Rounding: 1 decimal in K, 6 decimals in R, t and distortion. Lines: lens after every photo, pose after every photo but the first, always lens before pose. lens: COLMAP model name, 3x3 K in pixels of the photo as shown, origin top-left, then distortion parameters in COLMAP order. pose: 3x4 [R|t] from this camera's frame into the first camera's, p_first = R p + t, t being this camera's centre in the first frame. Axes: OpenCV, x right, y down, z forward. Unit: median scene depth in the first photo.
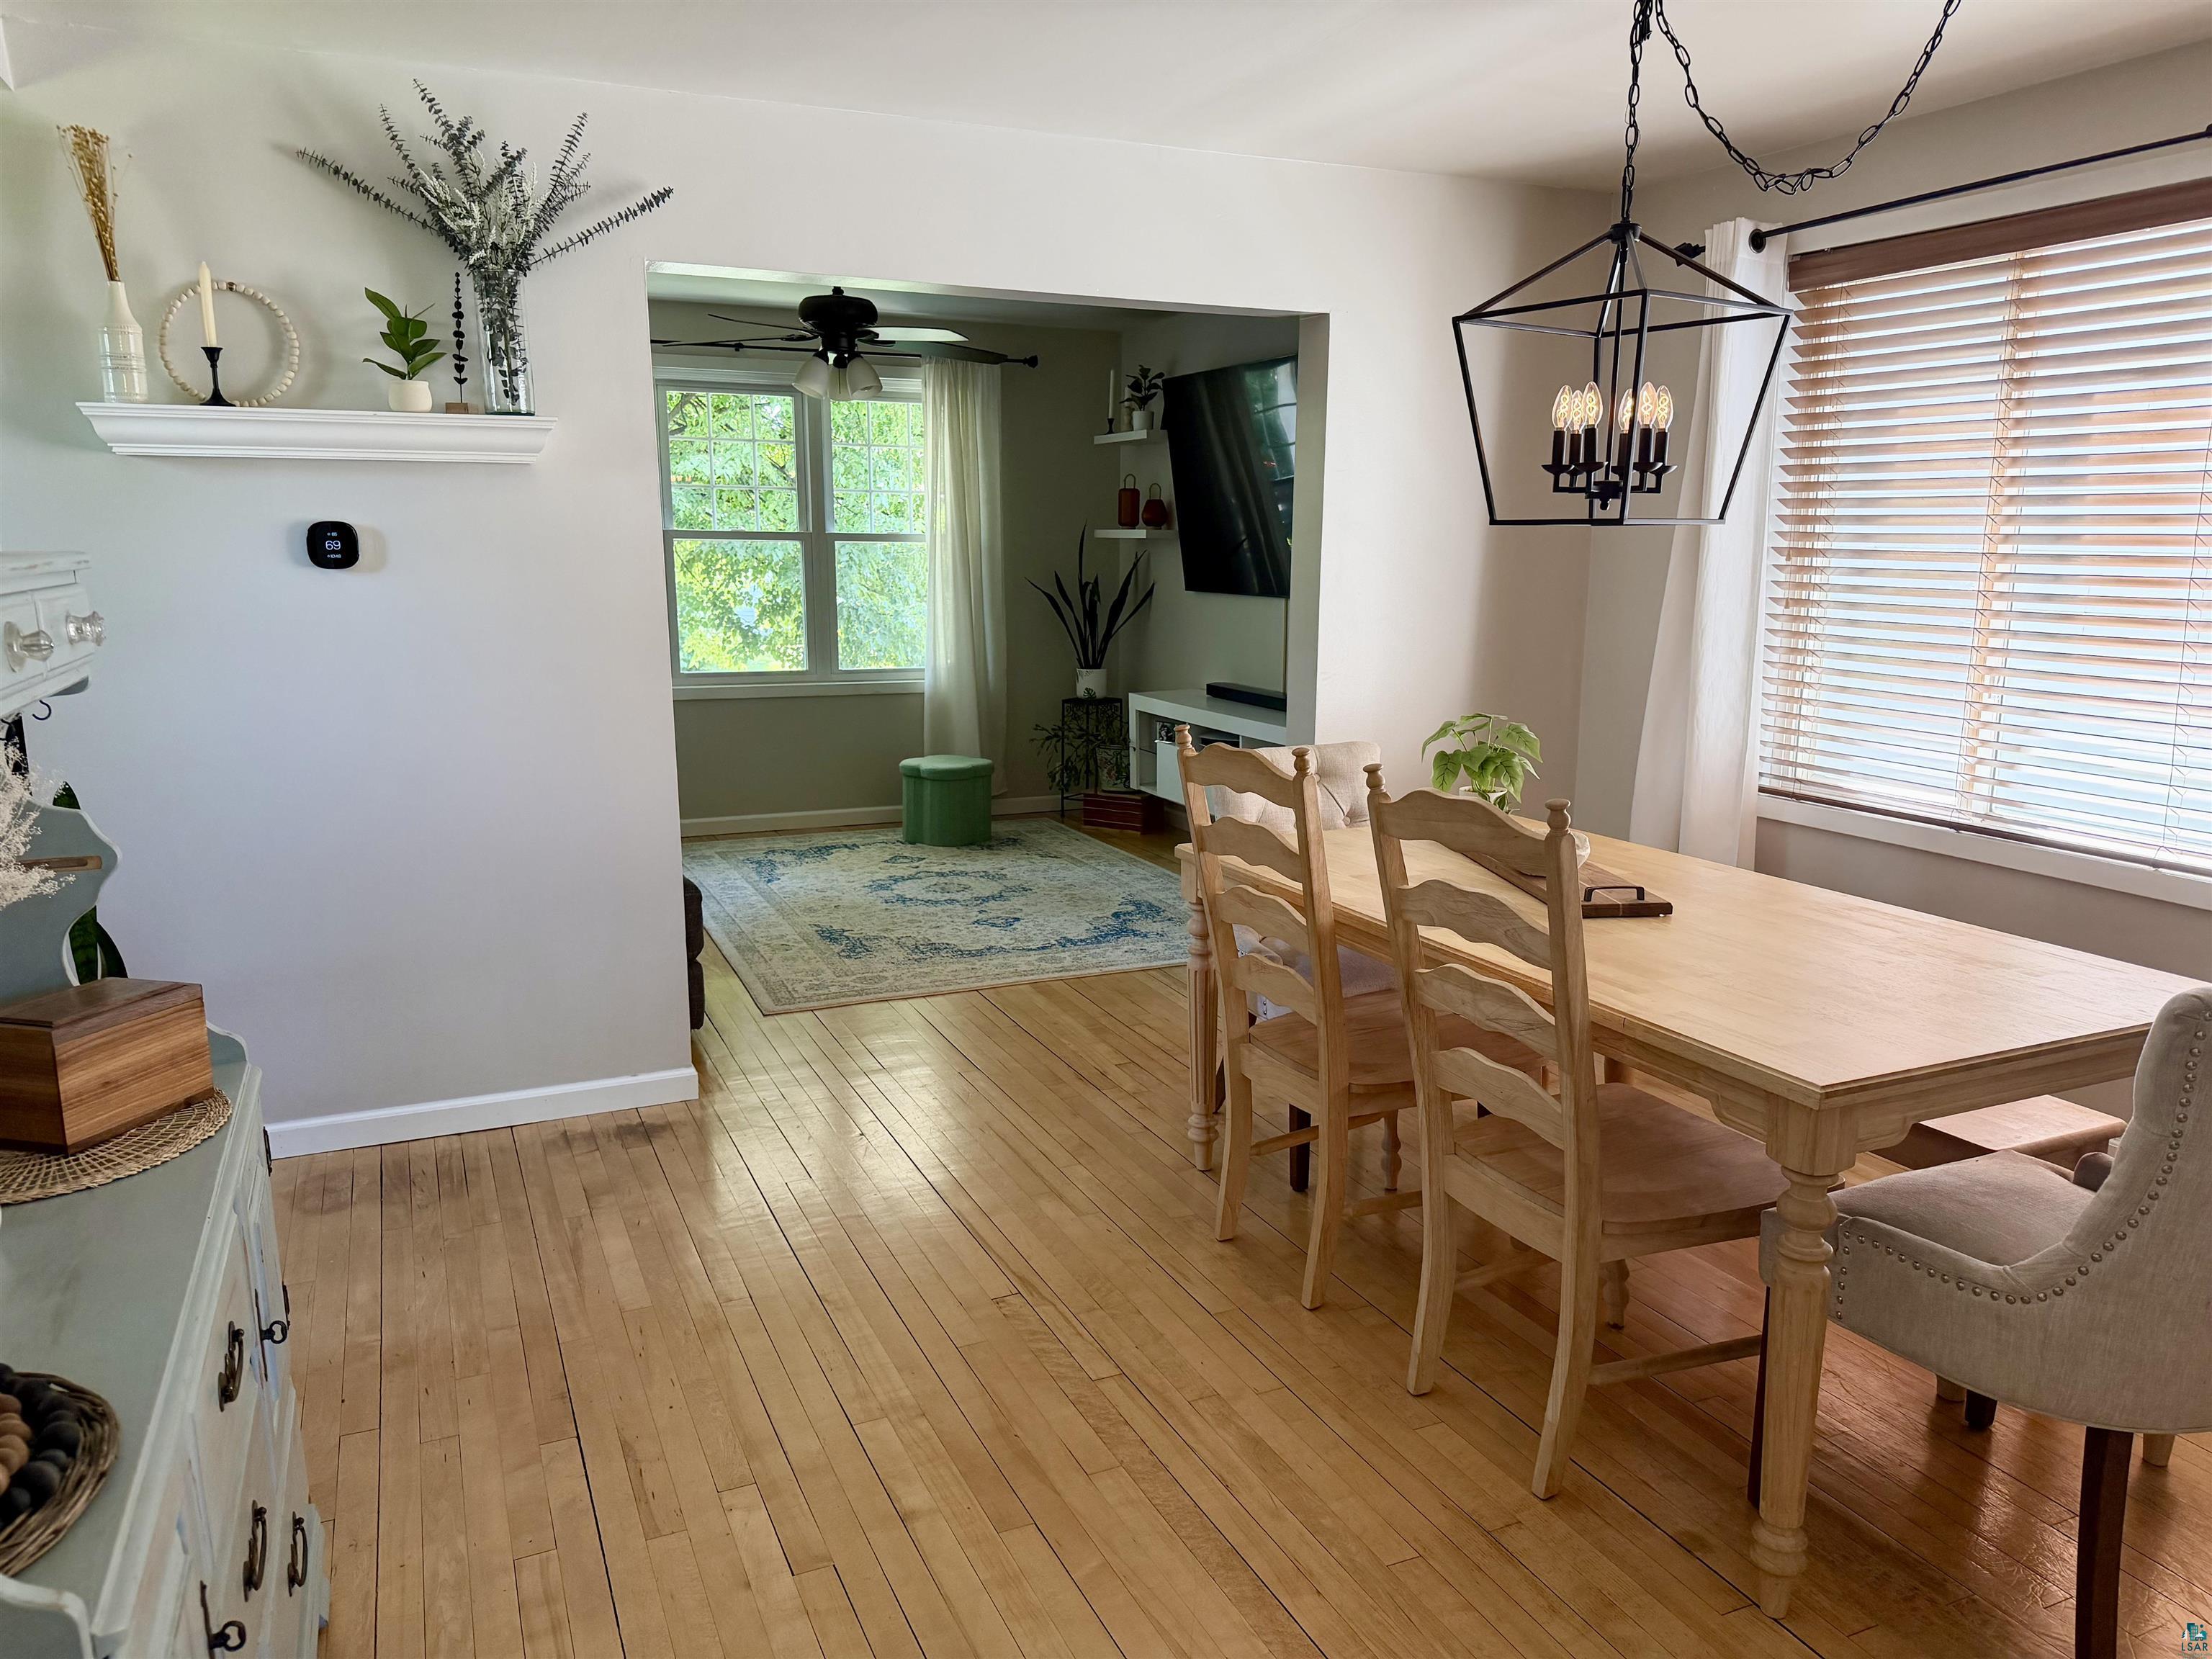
lens RADIAL K [[1562.8, 0, 1124.2], [0, 1562.8, 844.4], [0, 0, 1]] dist [0.038060, -0.052771]
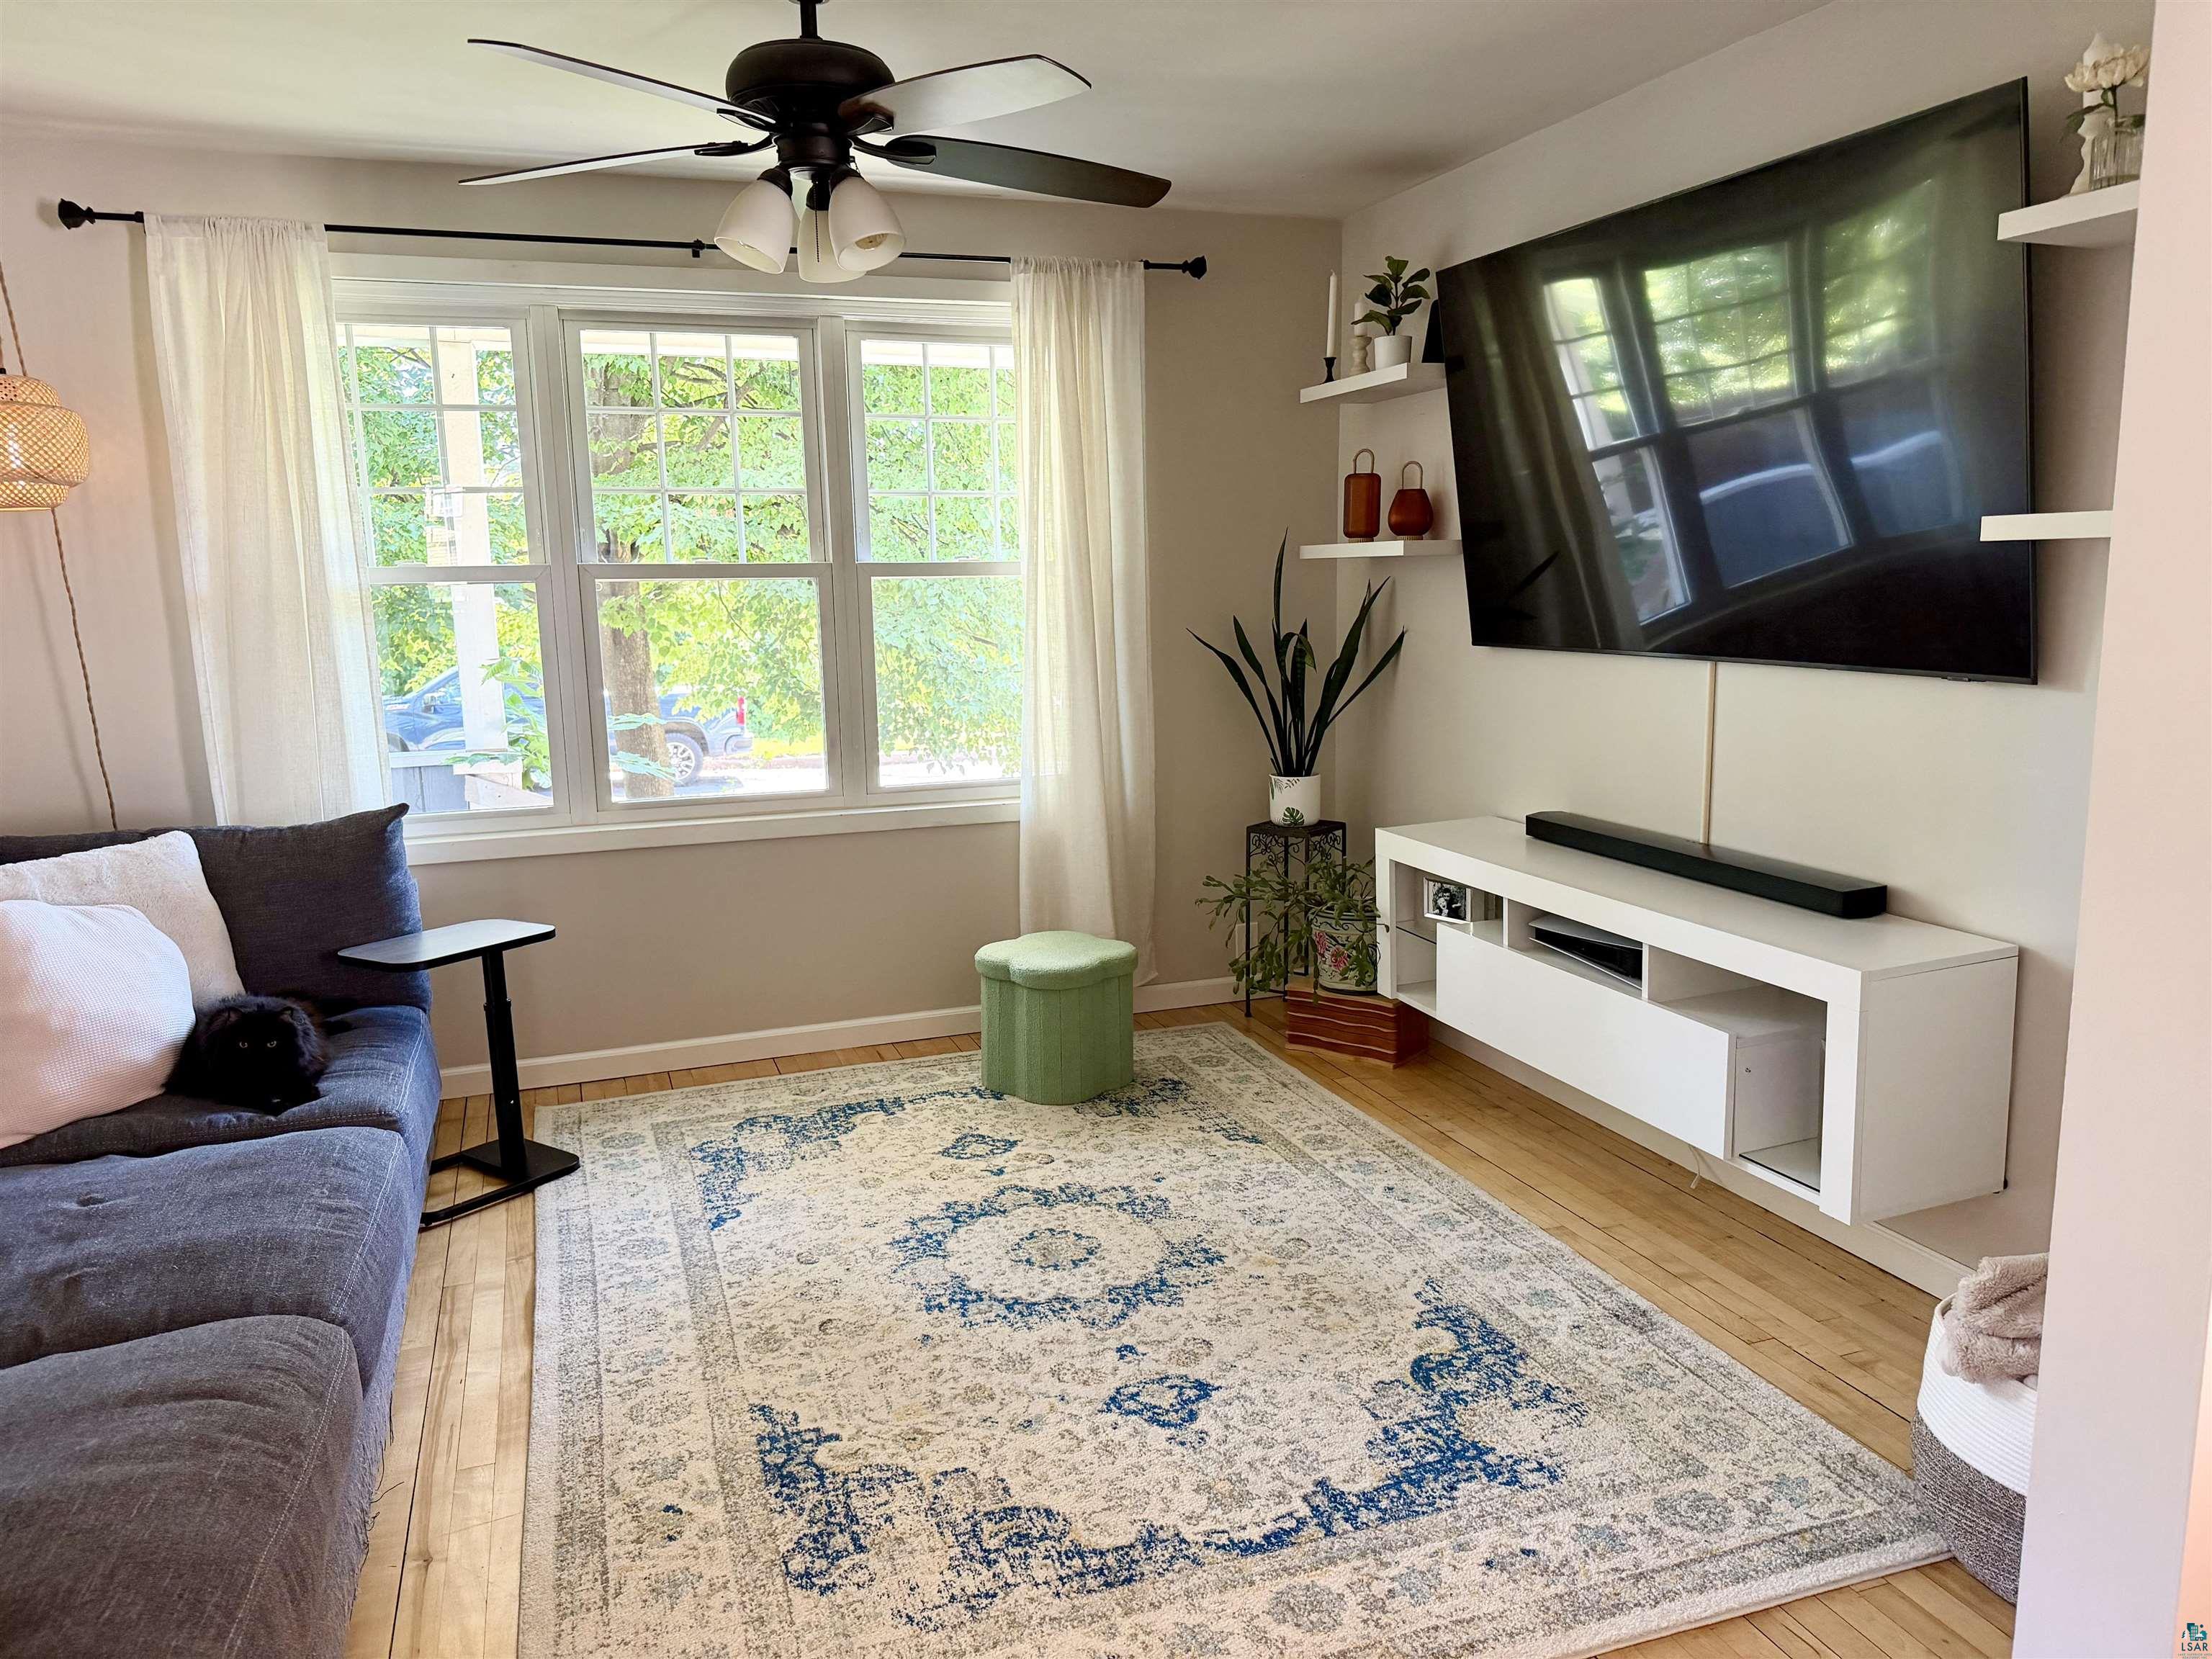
lens RADIAL K [[1562.8, 0, 1093.3], [0, 1562.8, 827.7], [0, 0, 1]] dist [0.038060, -0.052771]
pose [[0.995084, -0.009908, -0.098538, -0.042764], [0.006695, 0.999436, -0.032892, -0.079182], [0.098809, 0.032071, 0.994590, 0.426836]]
